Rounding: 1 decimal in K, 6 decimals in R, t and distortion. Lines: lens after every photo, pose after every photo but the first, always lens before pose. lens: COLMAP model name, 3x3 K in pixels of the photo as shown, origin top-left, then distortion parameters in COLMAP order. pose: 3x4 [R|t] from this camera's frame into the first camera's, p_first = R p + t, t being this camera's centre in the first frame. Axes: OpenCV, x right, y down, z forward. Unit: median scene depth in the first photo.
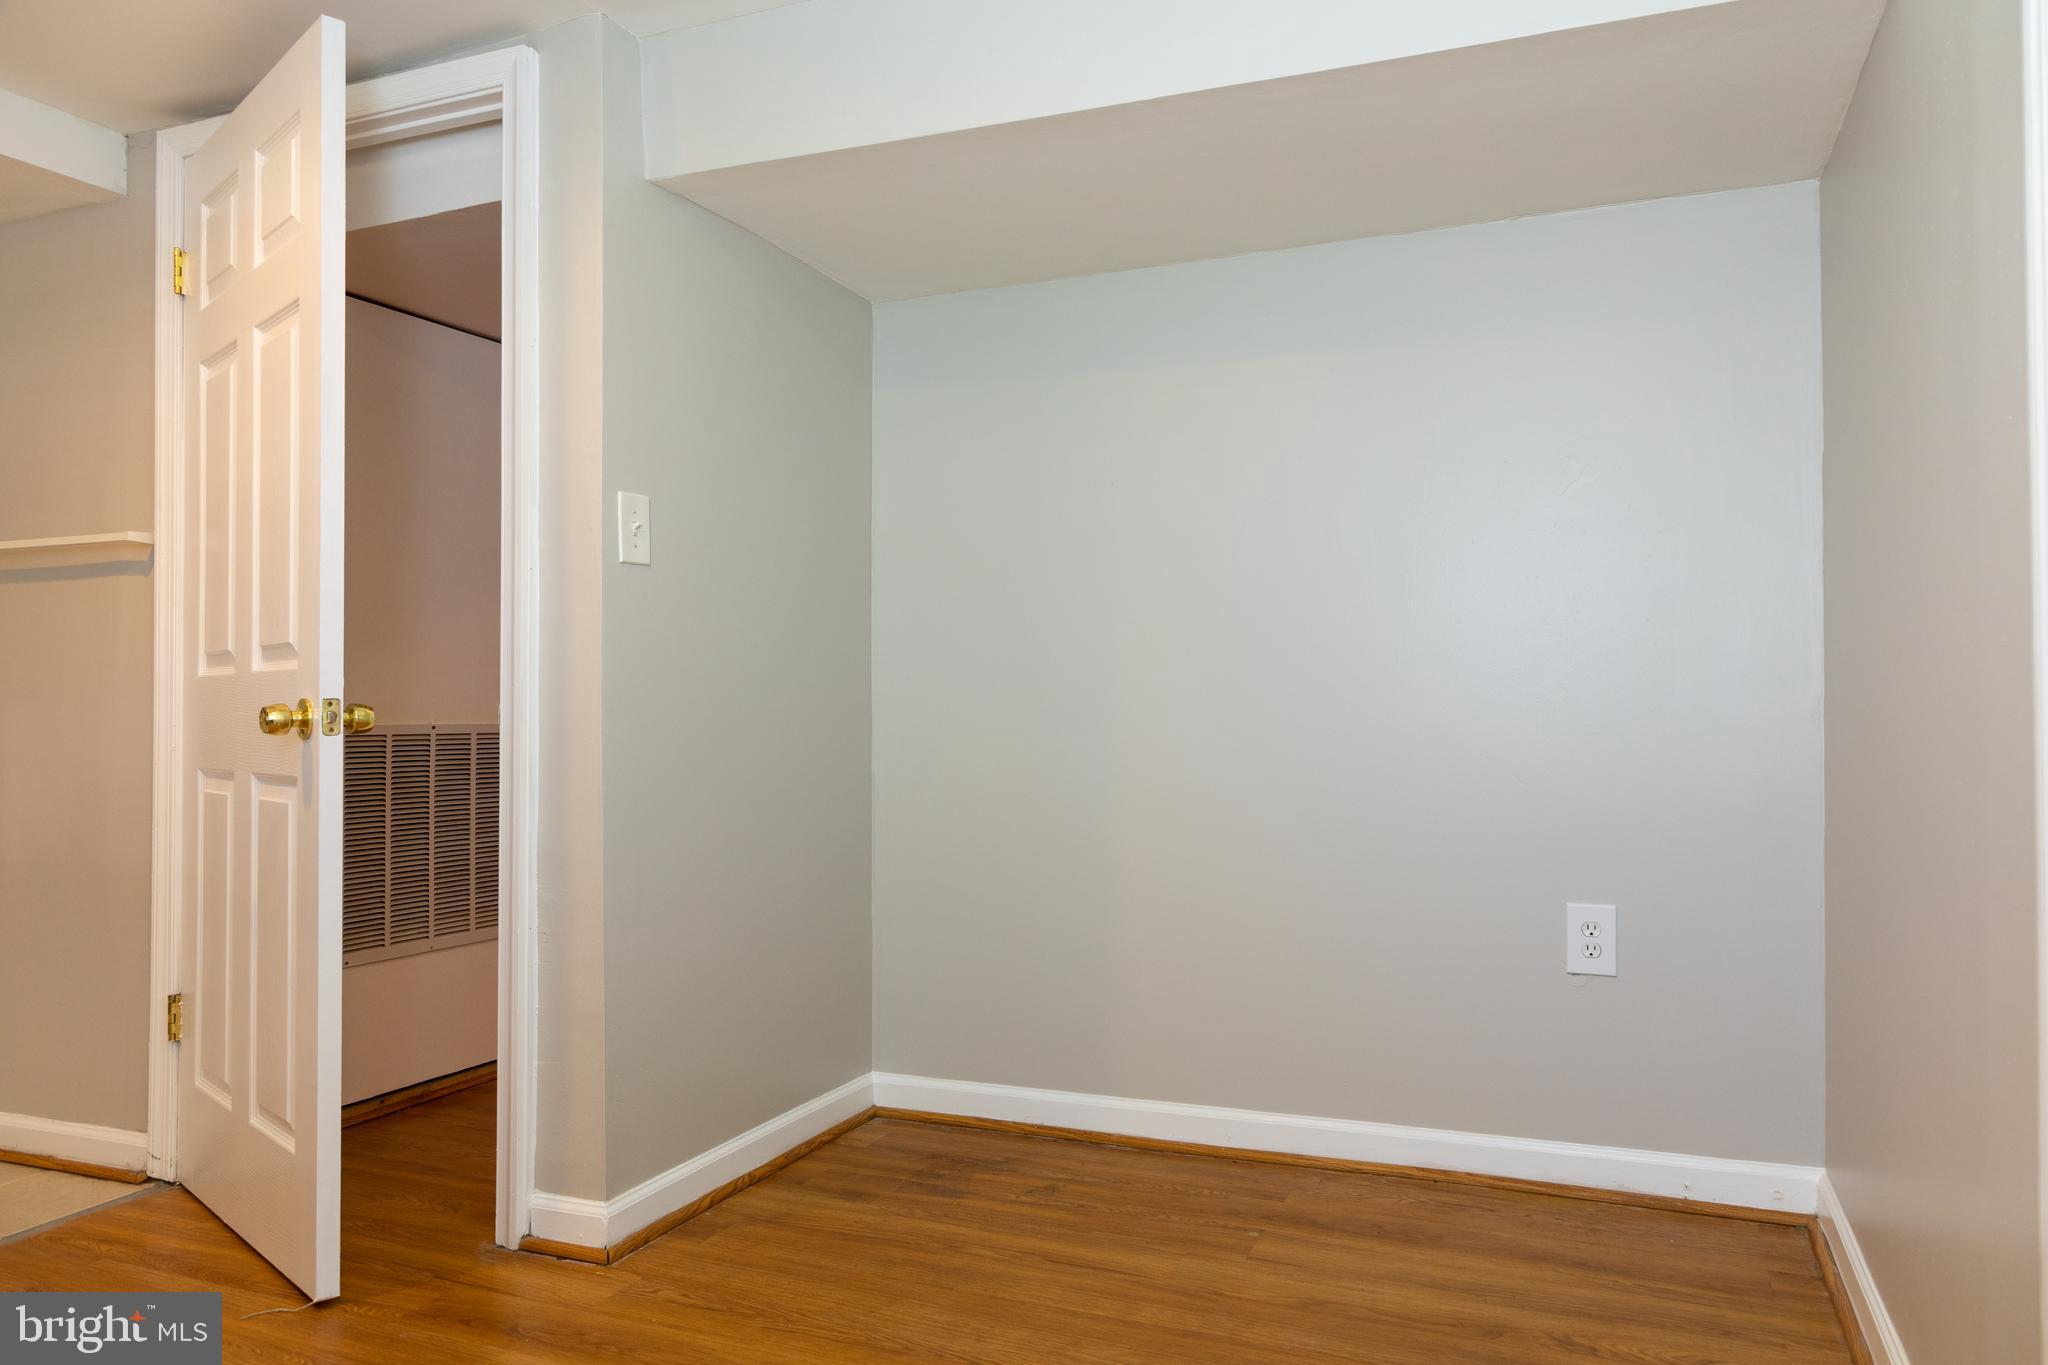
lens RADIAL K [[1396.6, 0, 1024.0], [0, 1396.6, 682.5], [0, 0, 1]] dist [0.002699, 0.001548]
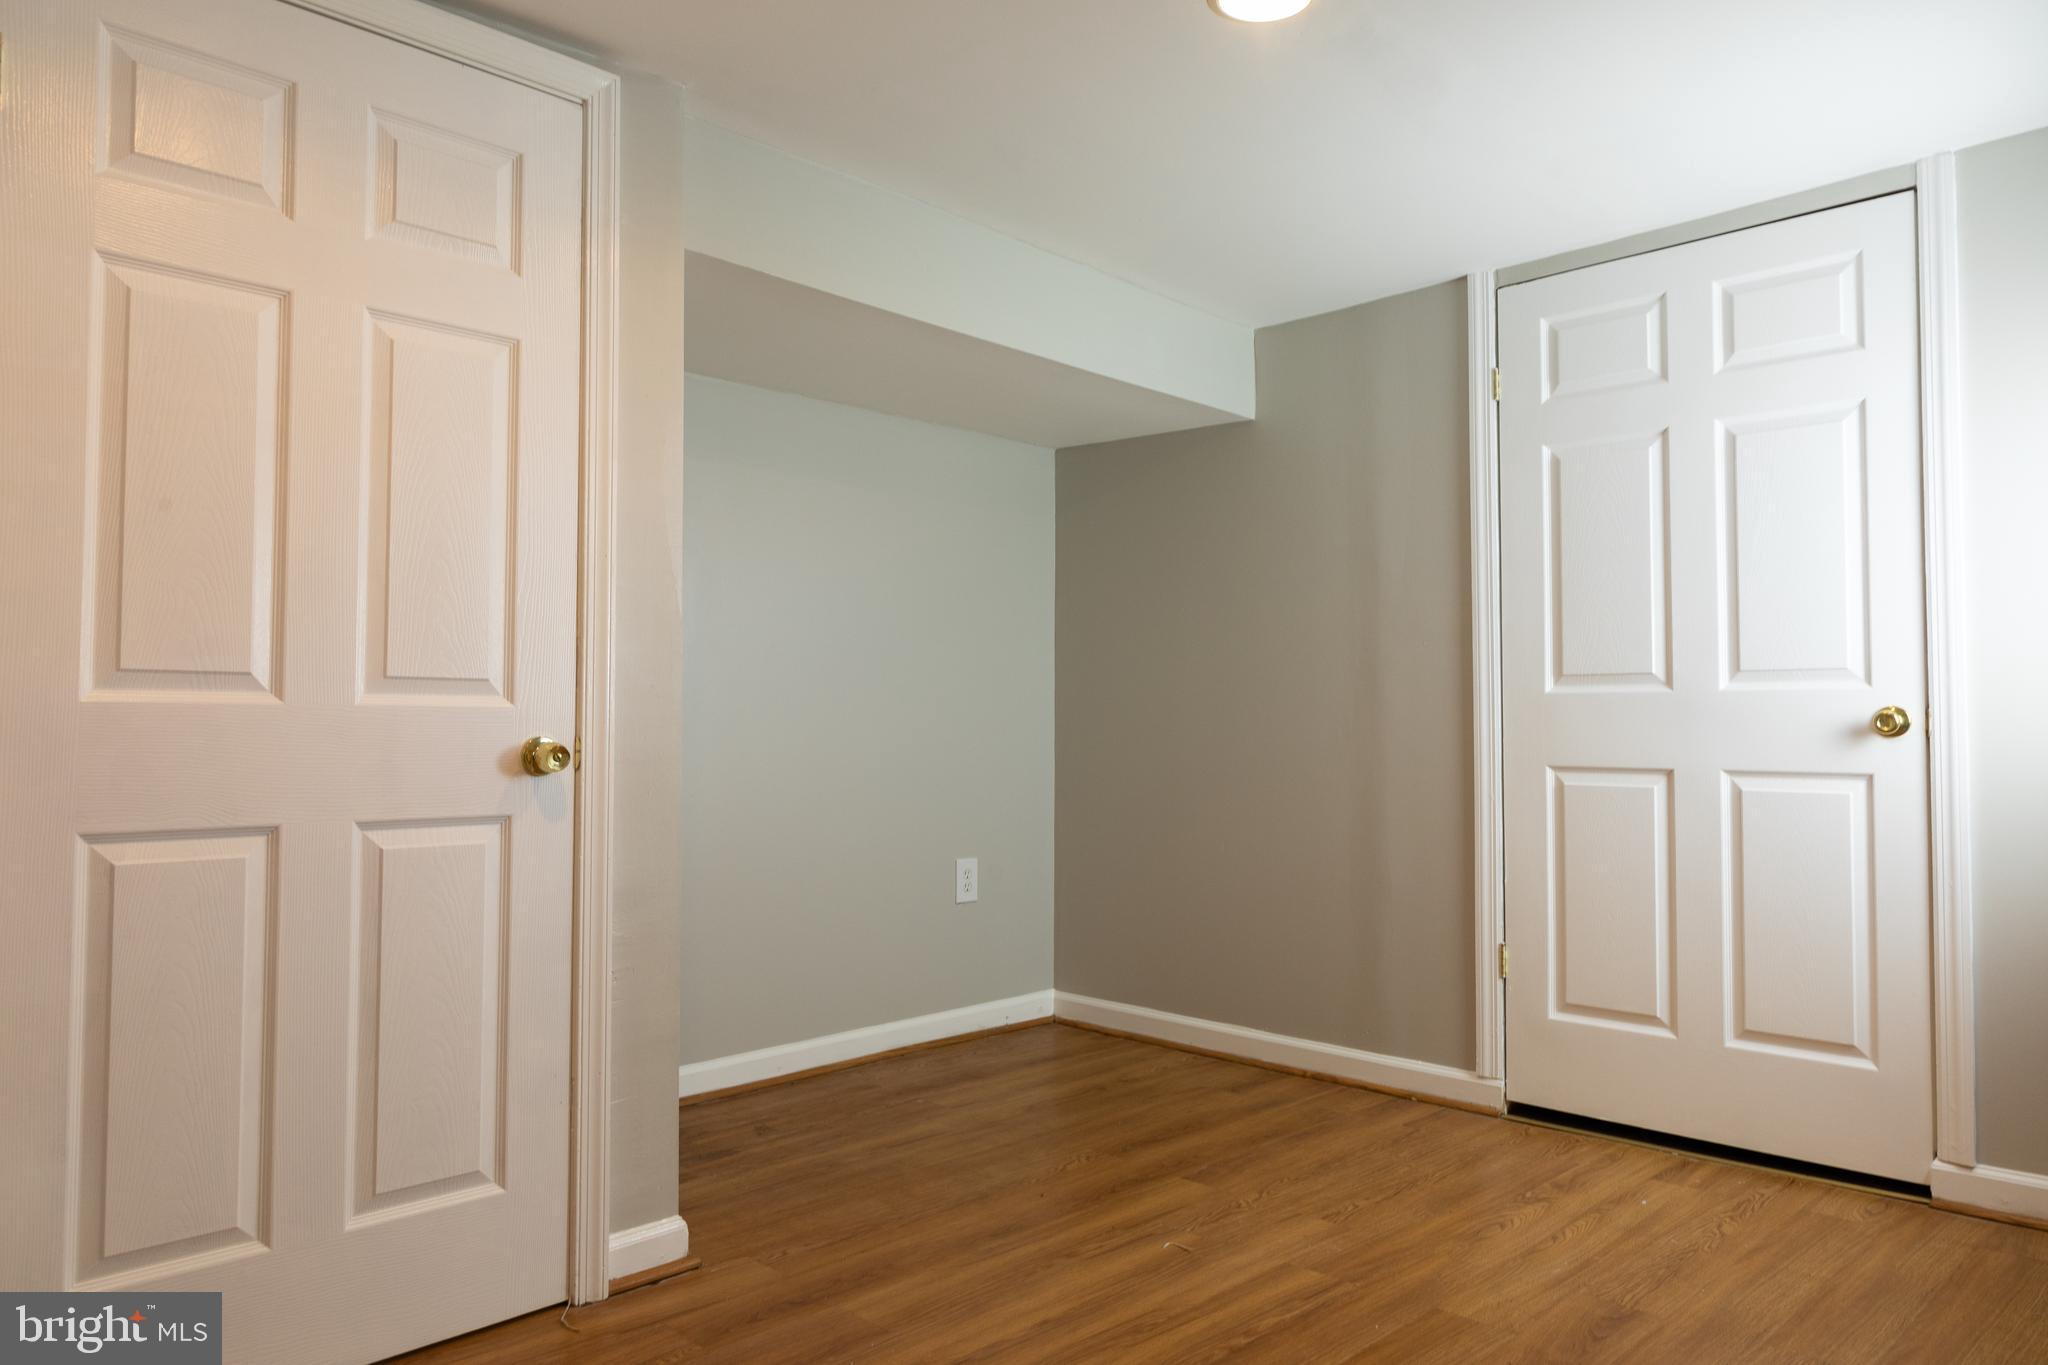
lens RADIAL K [[1396.6, 0, 1024.0], [0, 1396.6, 682.5], [0, 0, 1]] dist [0.002699, 0.001548]
pose [[0.367118, 0.032661, 0.929601, -1.122510], [-0.021954, 0.999409, -0.026444, -0.004693], [-0.929915, -0.010700, 0.367618, 0.356022]]
